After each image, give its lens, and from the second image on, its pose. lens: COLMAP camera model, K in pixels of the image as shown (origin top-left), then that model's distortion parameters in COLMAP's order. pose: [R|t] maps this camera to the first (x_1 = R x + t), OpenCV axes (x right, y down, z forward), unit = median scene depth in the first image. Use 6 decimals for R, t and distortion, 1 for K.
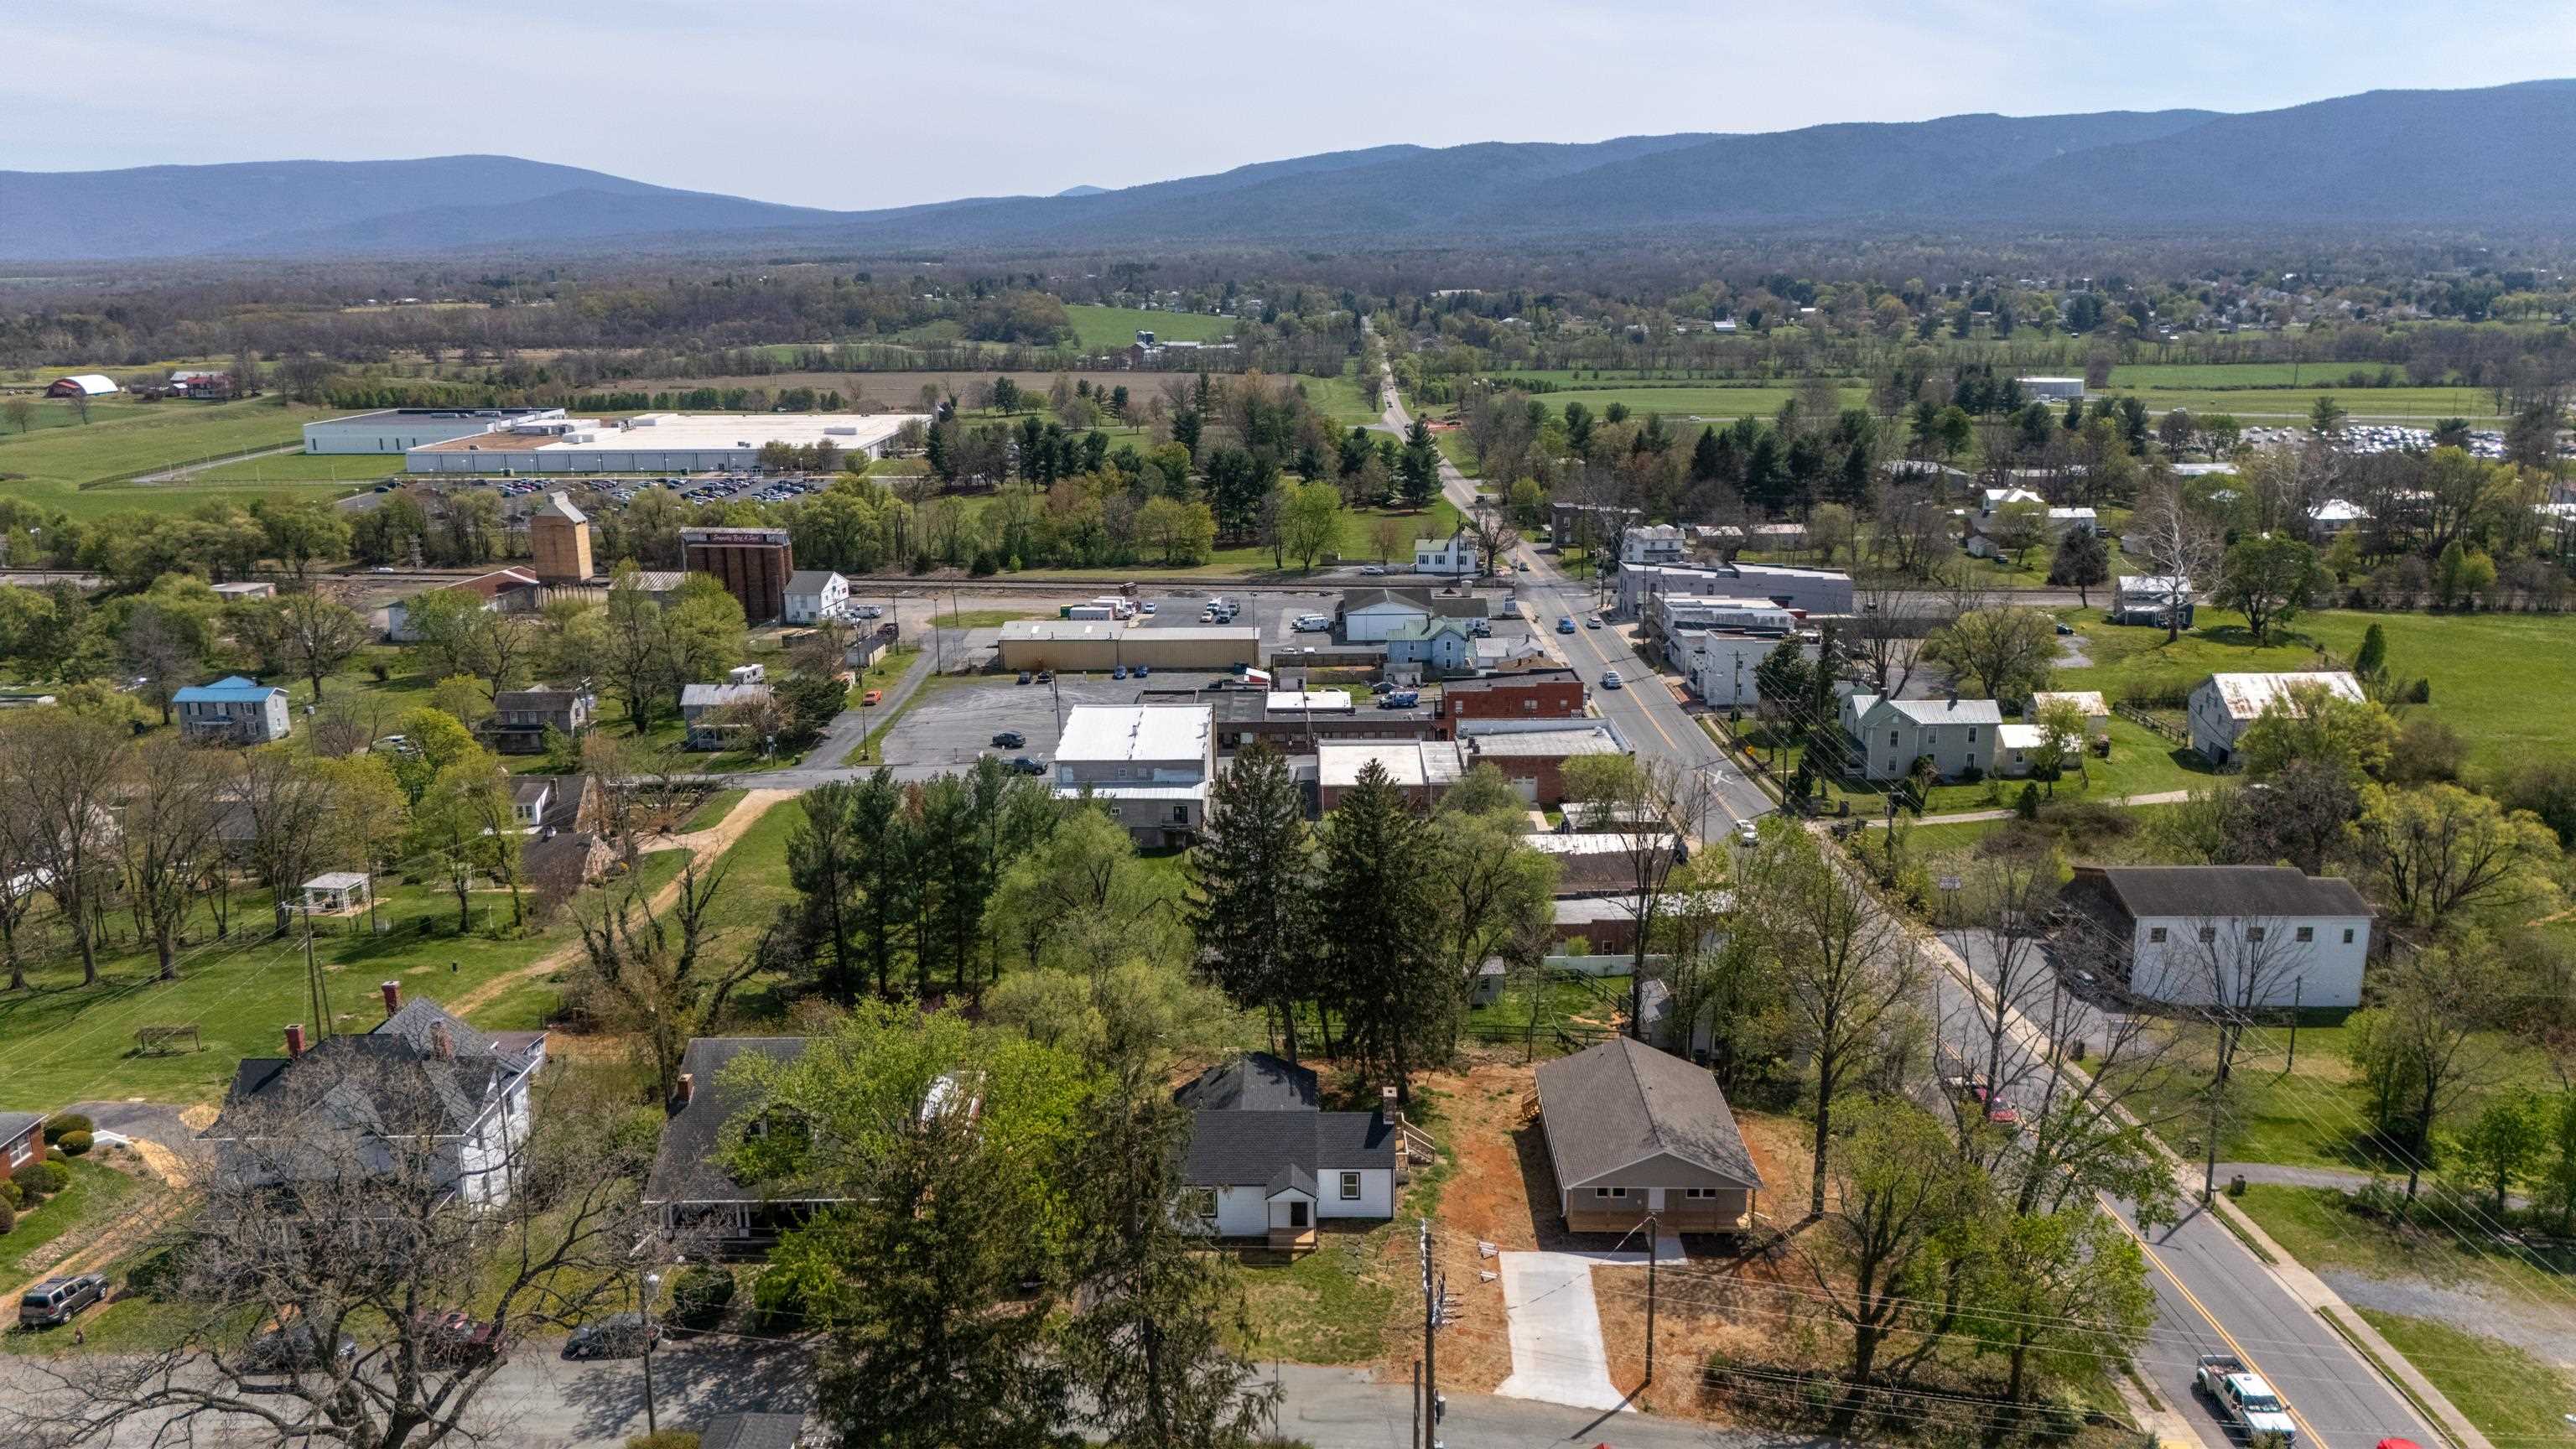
lens RADIAL K [[1884.1, 0, 1286.3], [0, 1884.1, 761.7], [0, 0, 1]] dist [0.090678, -0.105272]
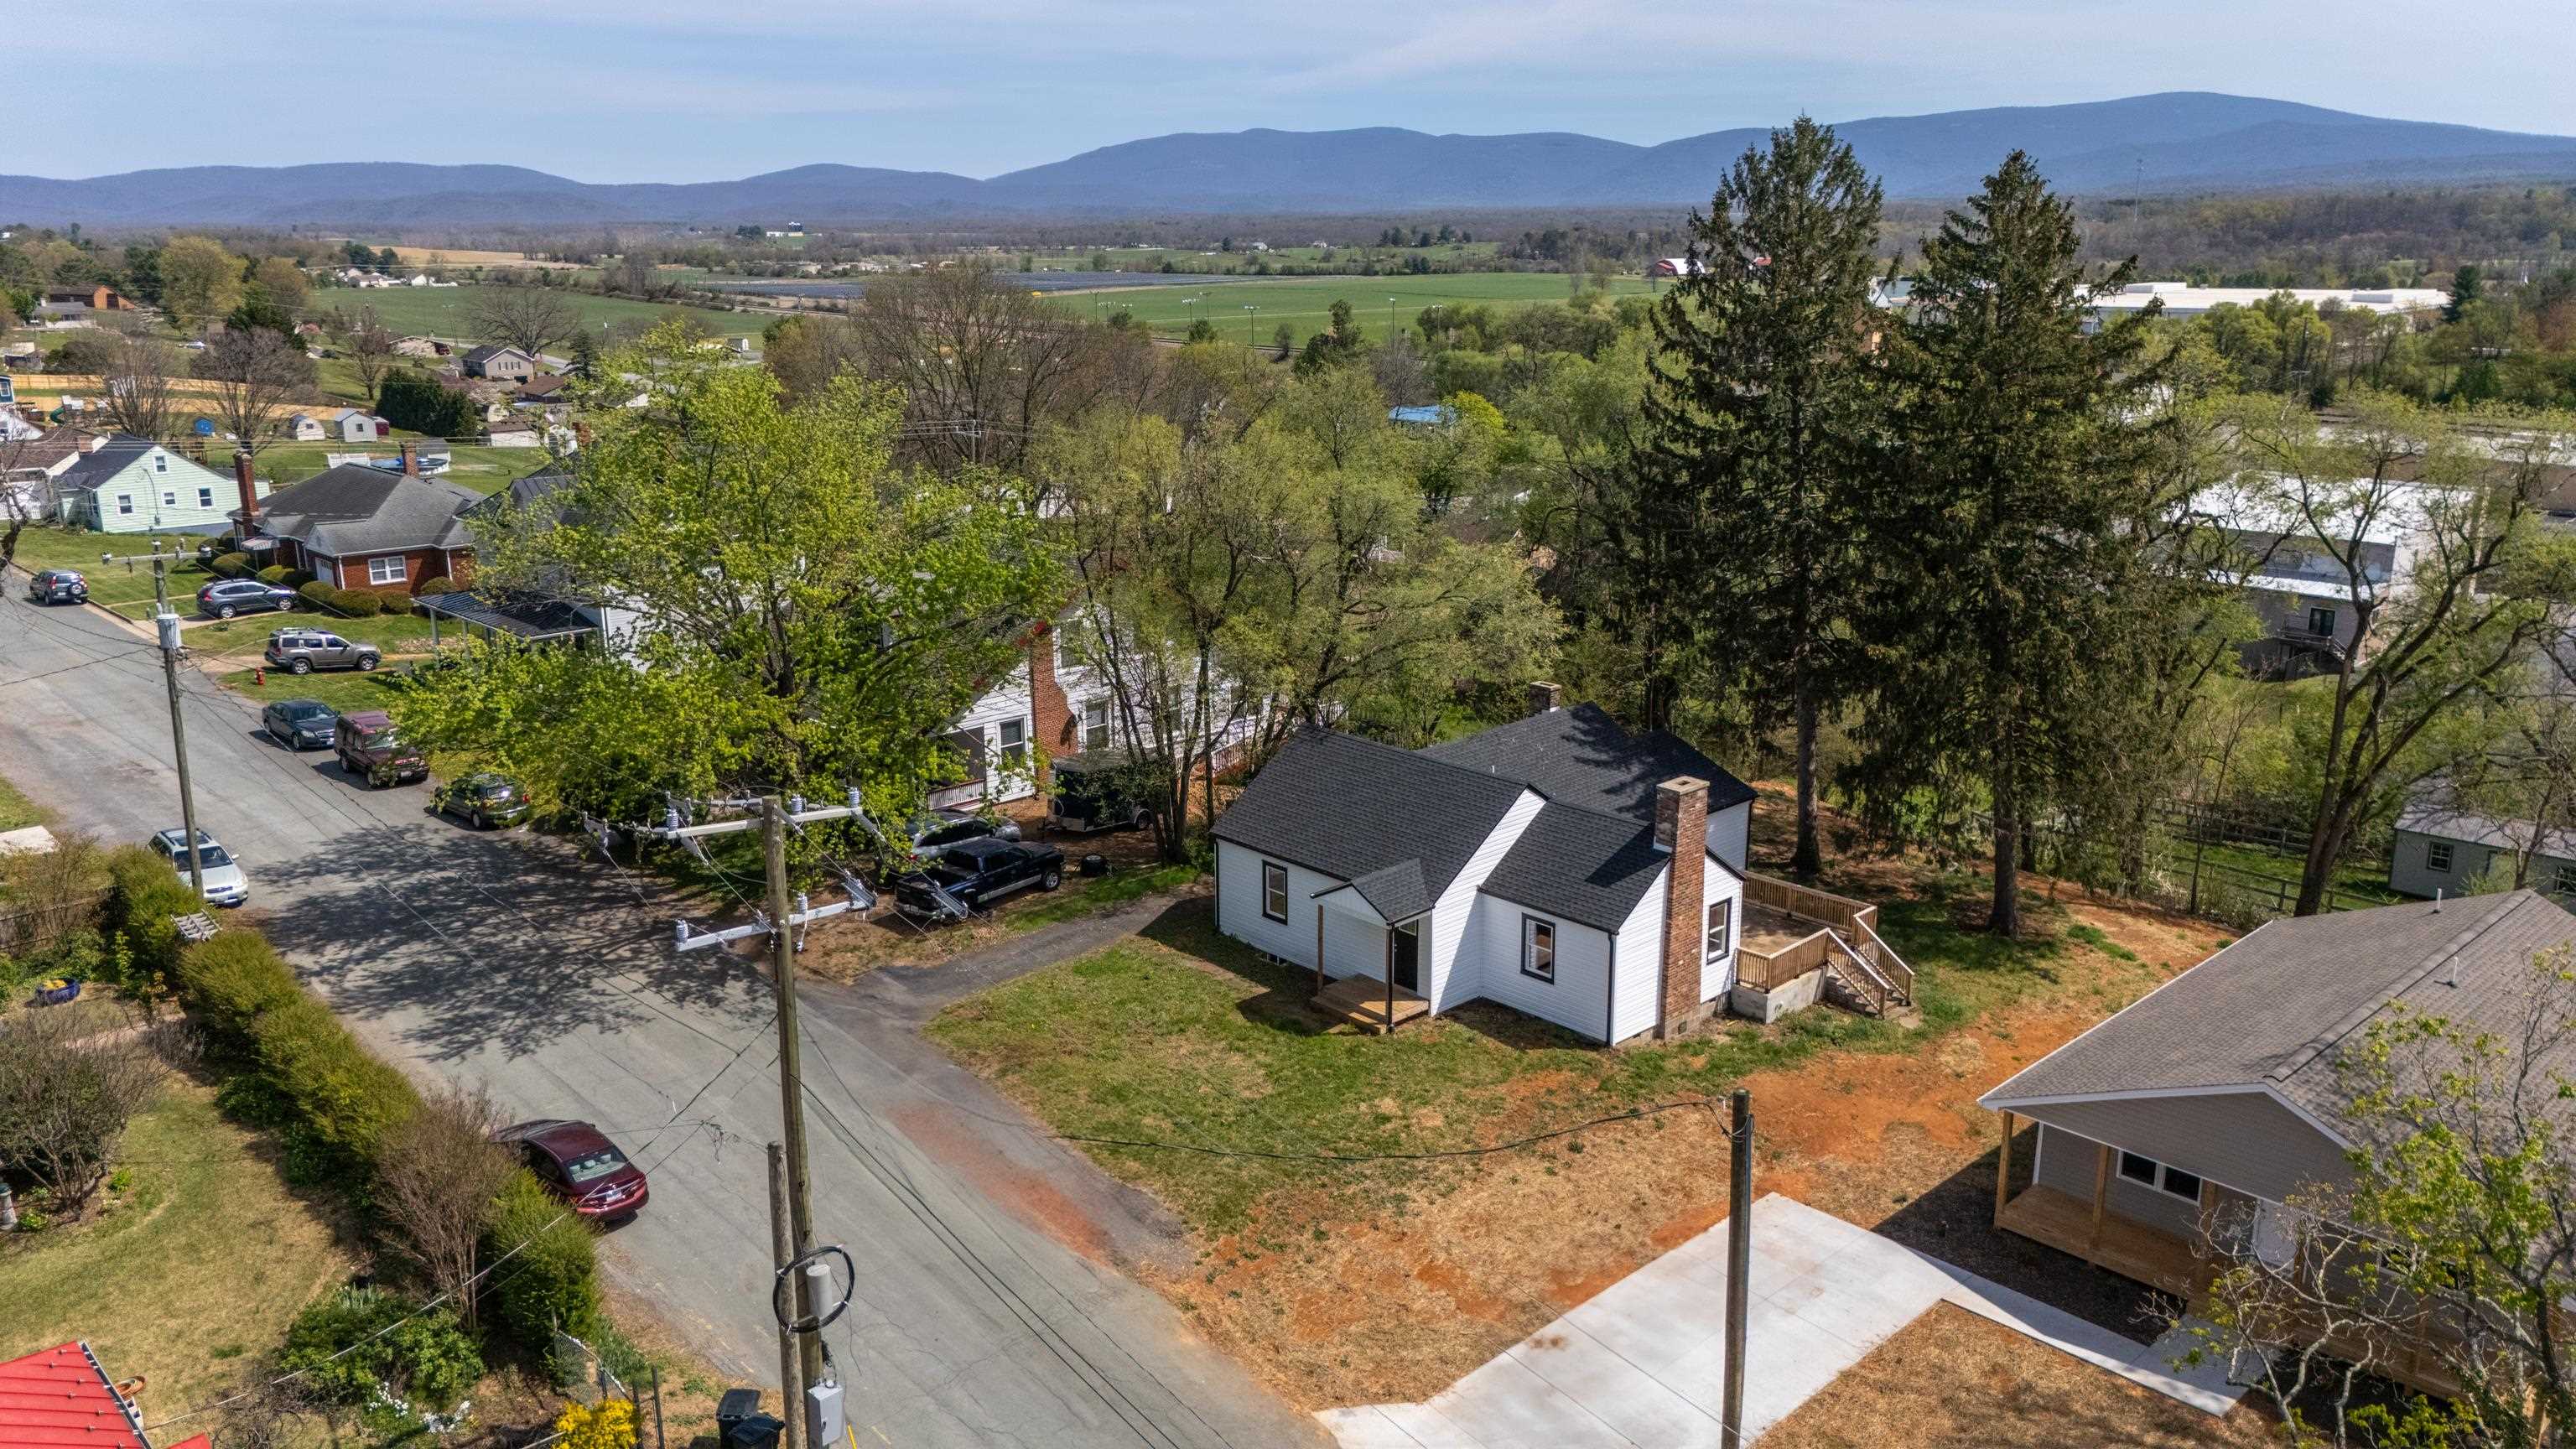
lens RADIAL K [[1898.6, 0, 1288.0], [0, 1898.6, 724.5], [0, 0, 1]] dist [0.086316, -0.090860]
pose [[0.698032, 0.186344, -0.691395, 0.106270], [-0.182623, 0.979944, 0.079738, 0.050546], [0.692387, 0.070605, 0.718063, 0.216393]]
